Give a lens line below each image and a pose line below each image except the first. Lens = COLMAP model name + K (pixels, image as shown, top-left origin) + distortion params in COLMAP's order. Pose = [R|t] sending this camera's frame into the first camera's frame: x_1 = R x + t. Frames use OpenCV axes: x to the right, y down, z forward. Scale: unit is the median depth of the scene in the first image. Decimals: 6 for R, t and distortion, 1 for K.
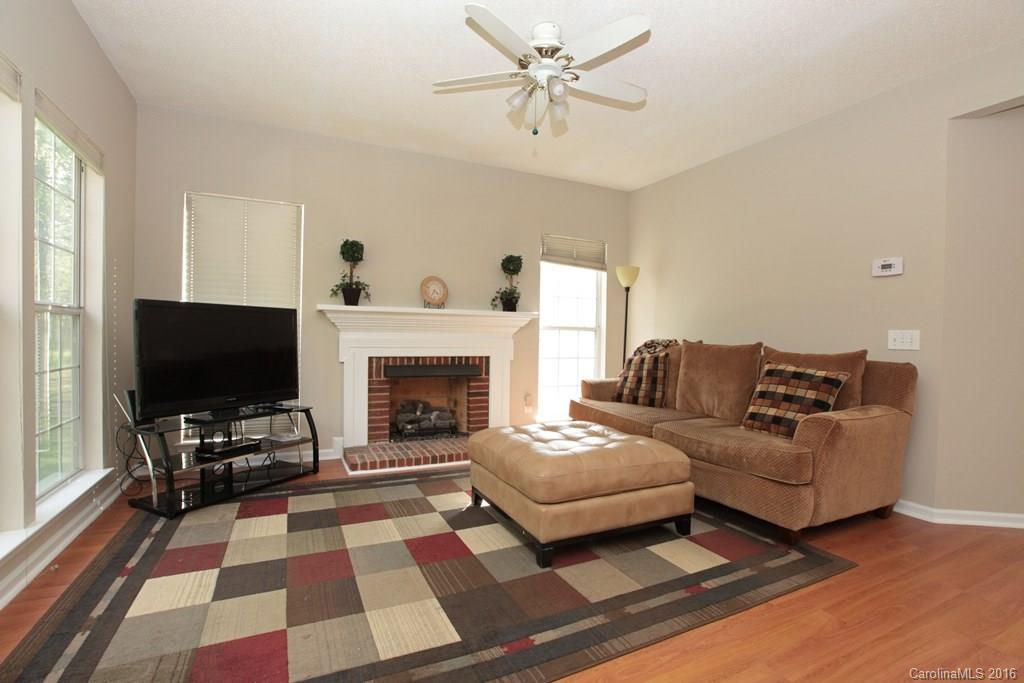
lens RADIAL K [[469.7, 0, 512.5], [0, 469.7, 343.4], [0, 0, 1]] dist [-0.037788, 0.010360]
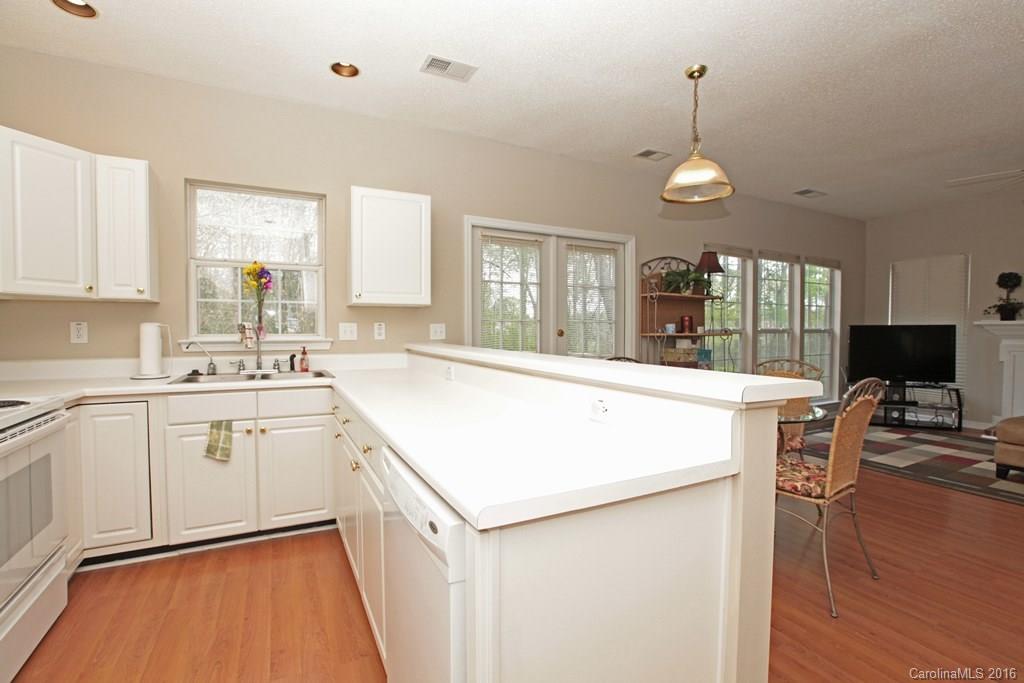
lens RADIAL K [[469.7, 0, 512.1], [0, 469.7, 344.0], [0, 0, 1]] dist [-0.037788, 0.010360]
pose [[0.035197, 0.016672, -0.999241, 1.021467], [-0.013651, 0.999776, 0.016200, -0.014827], [0.999287, 0.013070, 0.035416, -0.536268]]
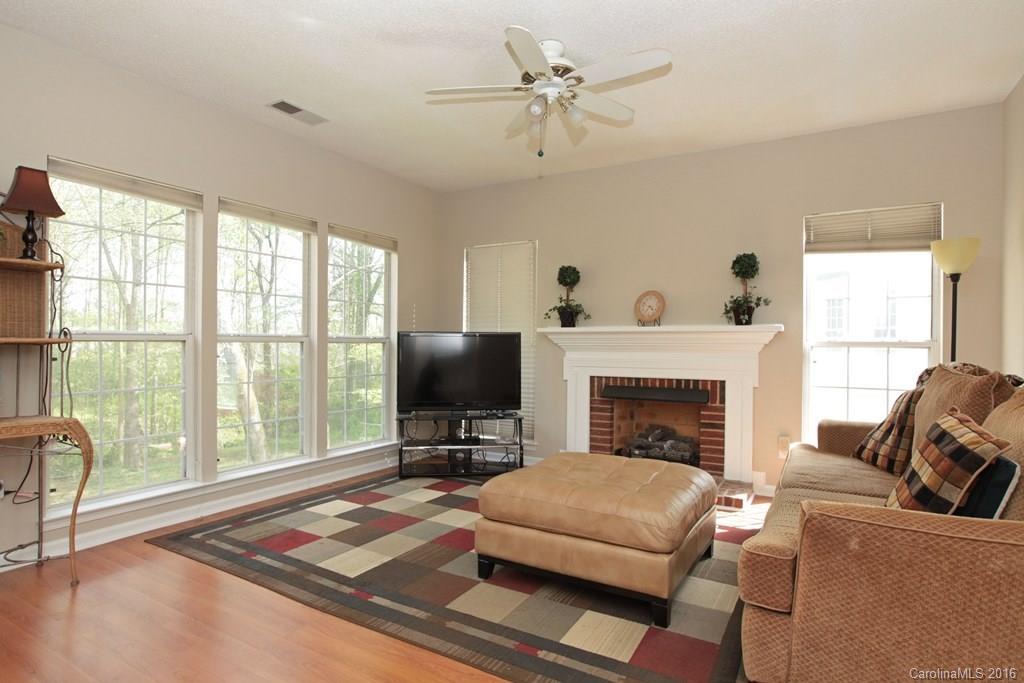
lens RADIAL K [[551.5, 0, 508.3], [0, 551.5, 346.2], [0, 0, 1]] dist [-0.036062, 0.010610]
pose [[0.551634, -0.010545, -0.834020, 0.686456], [-0.010332, 0.999757, -0.019475, -0.012689], [0.834022, 0.019361, 0.551391, 0.212921]]
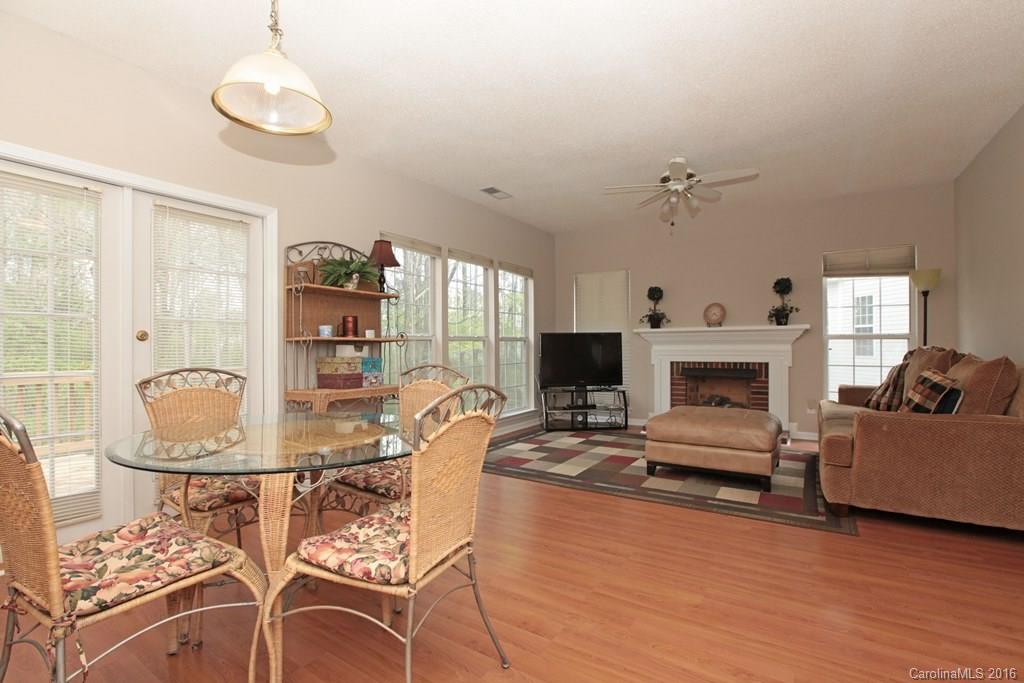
lens RADIAL K [[469.7, 0, 514.8], [0, 469.7, 344.6], [0, 0, 1]] dist [-0.037788, 0.010360]
pose [[0.524823, -0.019542, -0.850987, 0.808006], [0.001930, 0.999761, -0.021769, 0.007232], [0.851209, 0.009783, 0.524735, -0.239951]]
